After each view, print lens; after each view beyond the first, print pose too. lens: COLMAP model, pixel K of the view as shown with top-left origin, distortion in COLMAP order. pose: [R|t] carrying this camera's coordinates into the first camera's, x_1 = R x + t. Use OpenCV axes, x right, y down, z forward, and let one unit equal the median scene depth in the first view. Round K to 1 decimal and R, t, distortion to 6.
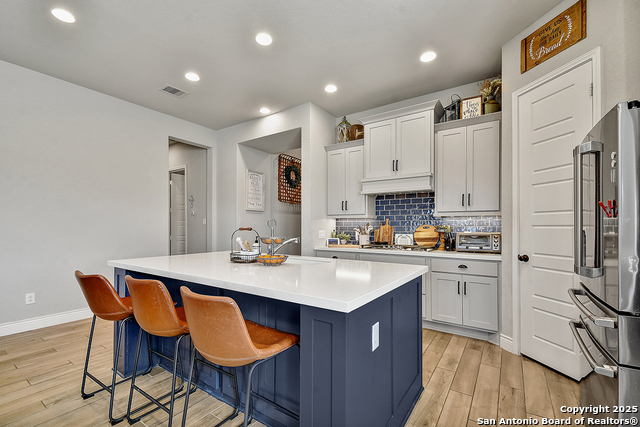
lens RADIAL K [[287.2, 0, 317.8], [0, 287.2, 225.0], [0, 0, 1]] dist [0.015718, -0.000869]
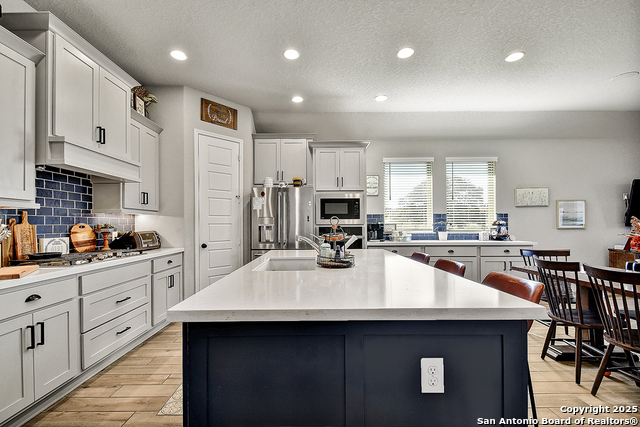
lens RADIAL K [[287.2, 0, 313.8], [0, 287.2, 222.2], [0, 0, 1]] dist [0.015718, -0.000869]
pose [[-0.572351, 0.005379, 0.819991, -0.621337], [-0.000482, 0.999976, -0.006896, 0.002525], [-0.820008, -0.004342, -0.572335, 1.048860]]
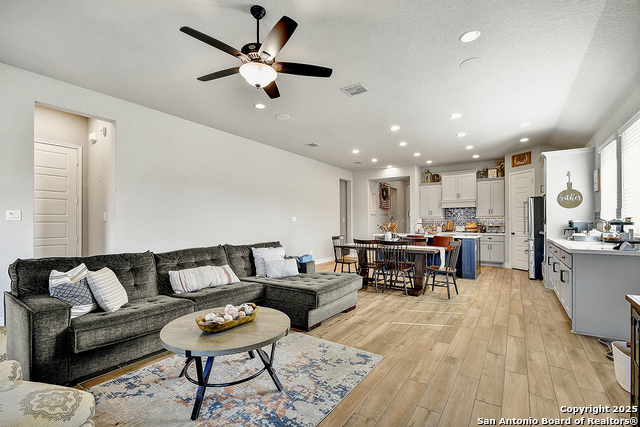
lens RADIAL K [[287.2, 0, 325.5], [0, 287.2, 224.1], [0, 0, 1]] dist [0.015718, -0.000869]
pose [[0.999719, -0.009615, 0.021648, -0.885821], [0.009432, 0.999919, 0.008545, -0.013565], [-0.021728, -0.008338, 0.999729, -1.336360]]
